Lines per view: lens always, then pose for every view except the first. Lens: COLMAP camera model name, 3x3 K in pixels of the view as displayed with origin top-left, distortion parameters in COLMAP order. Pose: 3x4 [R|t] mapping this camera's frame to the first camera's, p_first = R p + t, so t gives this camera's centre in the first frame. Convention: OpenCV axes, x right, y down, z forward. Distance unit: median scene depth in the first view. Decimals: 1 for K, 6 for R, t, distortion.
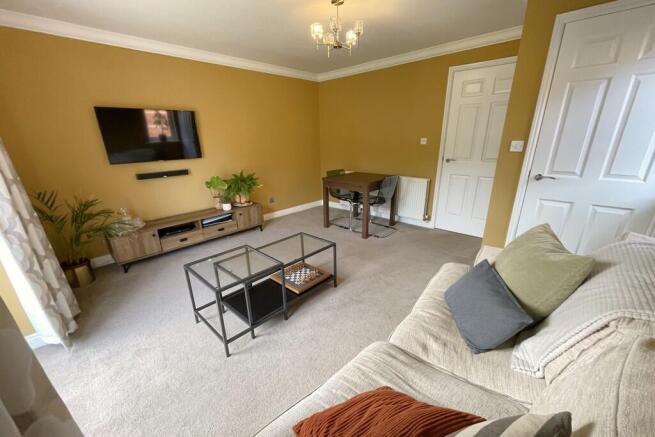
lens RADIAL K [[265.6, 0, 325.3], [0, 265.6, 224.5], [0, 0, 1]] dist [0.003250, 0.000059]
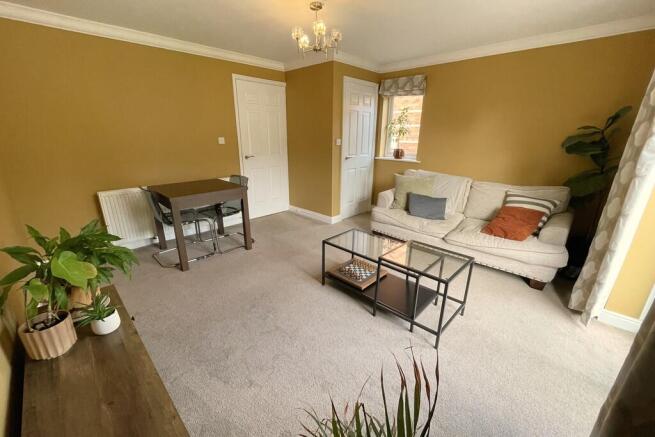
lens RADIAL K [[265.6, 0, 326.1], [0, 265.6, 219.0], [0, 0, 1]] dist [0.003250, 0.000059]
pose [[0.012076, -0.296646, 0.954911, -0.729371], [0.308134, 0.909611, 0.278677, -0.225734], [-0.951266, 0.290875, 0.102391, 0.675349]]
